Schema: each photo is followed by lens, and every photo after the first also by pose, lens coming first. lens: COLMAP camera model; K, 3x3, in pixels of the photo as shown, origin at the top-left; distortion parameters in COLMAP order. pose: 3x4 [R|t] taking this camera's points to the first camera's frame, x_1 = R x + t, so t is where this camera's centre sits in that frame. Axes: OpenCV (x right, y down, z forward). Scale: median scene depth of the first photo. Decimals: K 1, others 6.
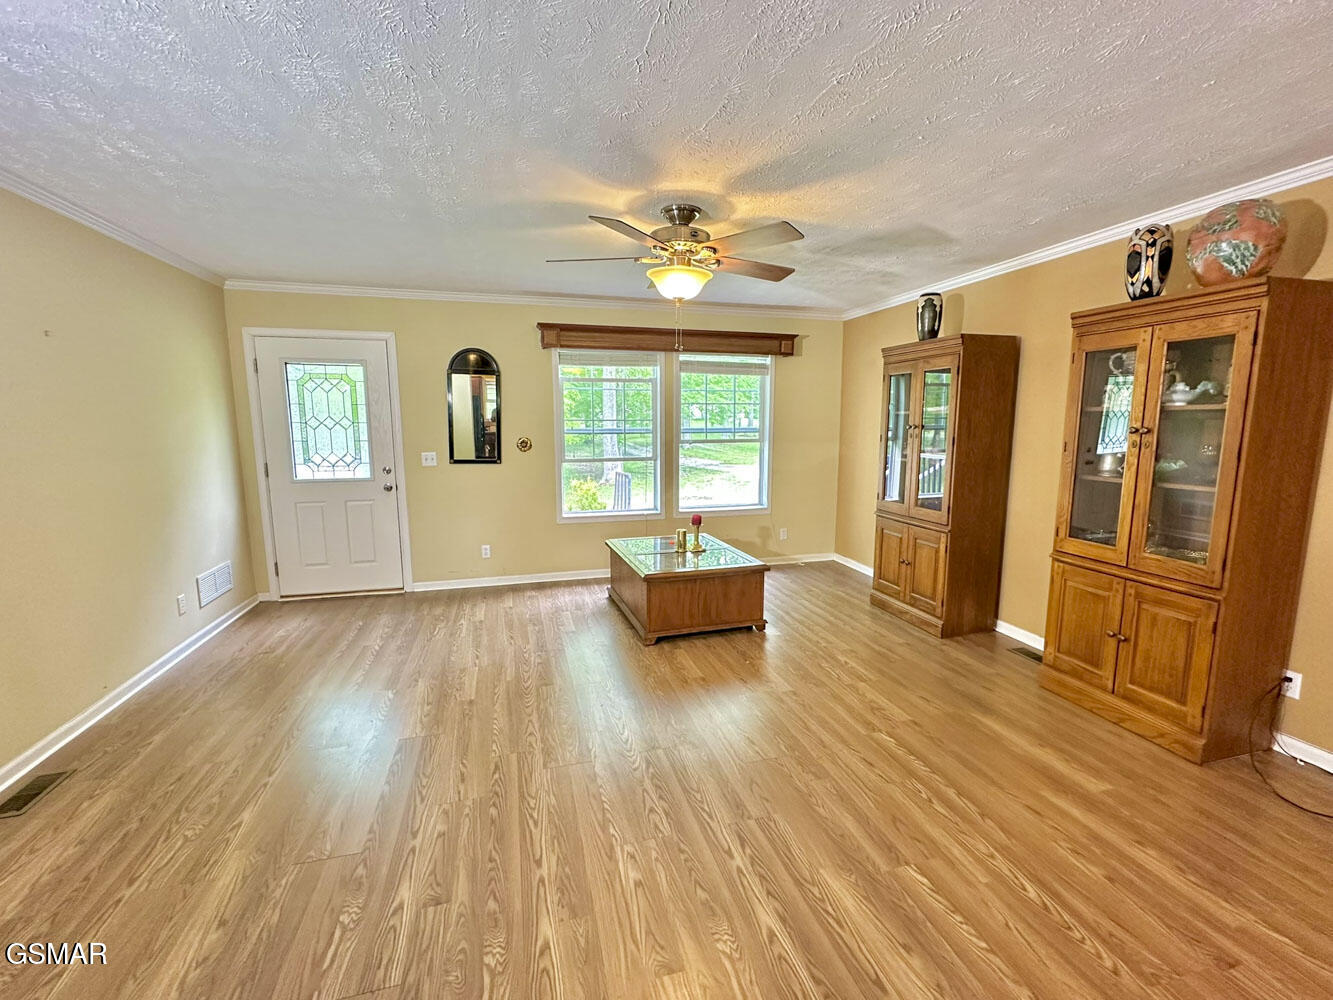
lens RADIAL K [[563.8, 0, 667.6], [0, 563.8, 497.1], [0, 0, 1]] dist [-0.001836, 0.000056]
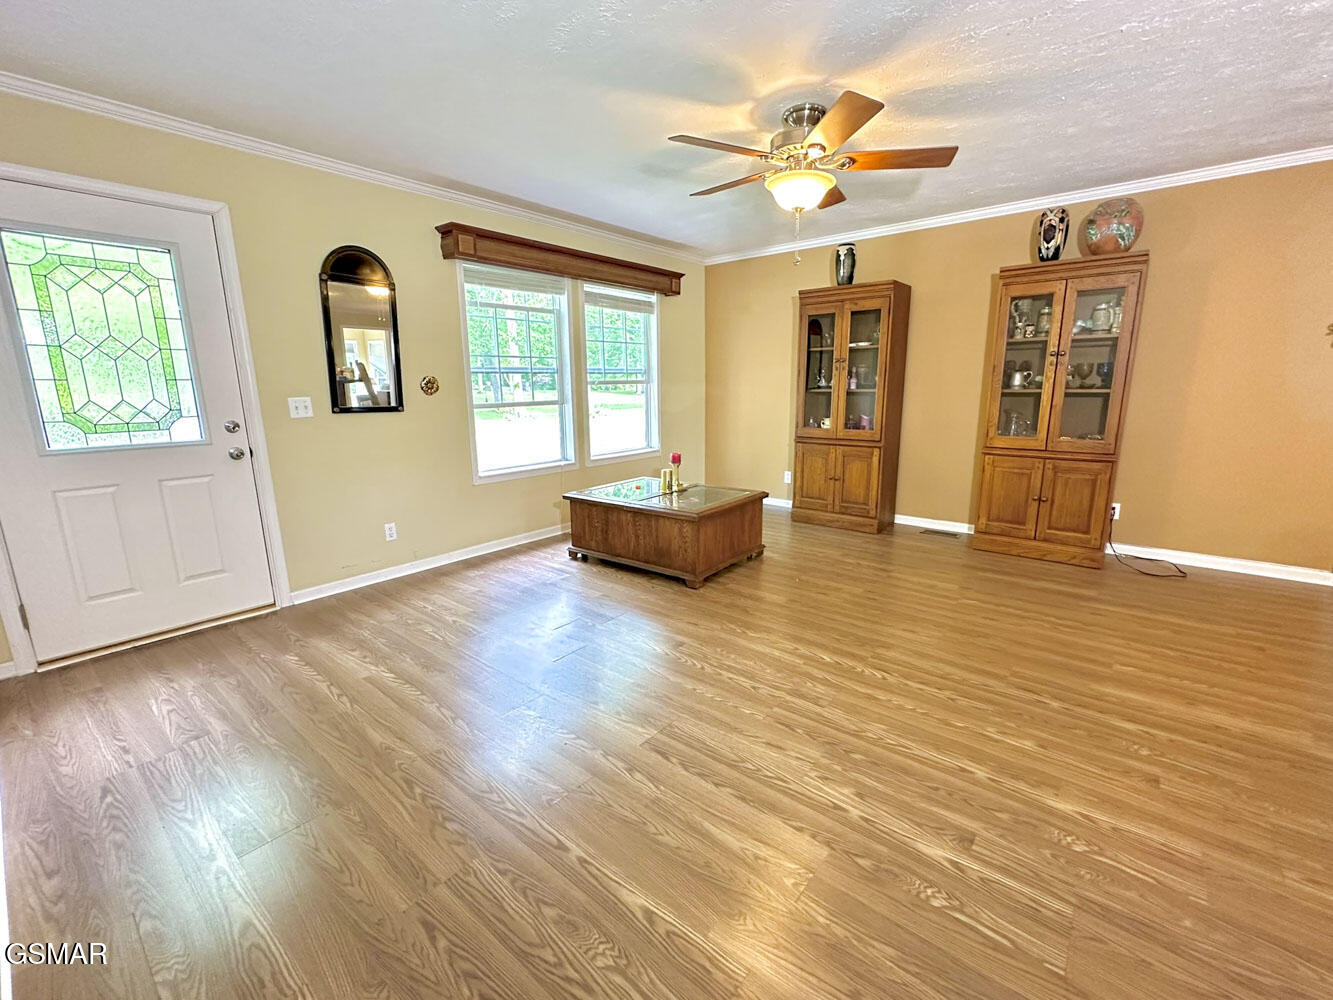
lens RADIAL K [[563.8, 0, 660.1], [0, 563.8, 498.2], [0, 0, 1]] dist [-0.001836, 0.000056]
pose [[0.824498, -0.121824, 0.552596, -0.536616], [0.086610, 0.992213, 0.089514, 0.020541], [-0.559197, -0.025944, 0.828628, 0.231511]]
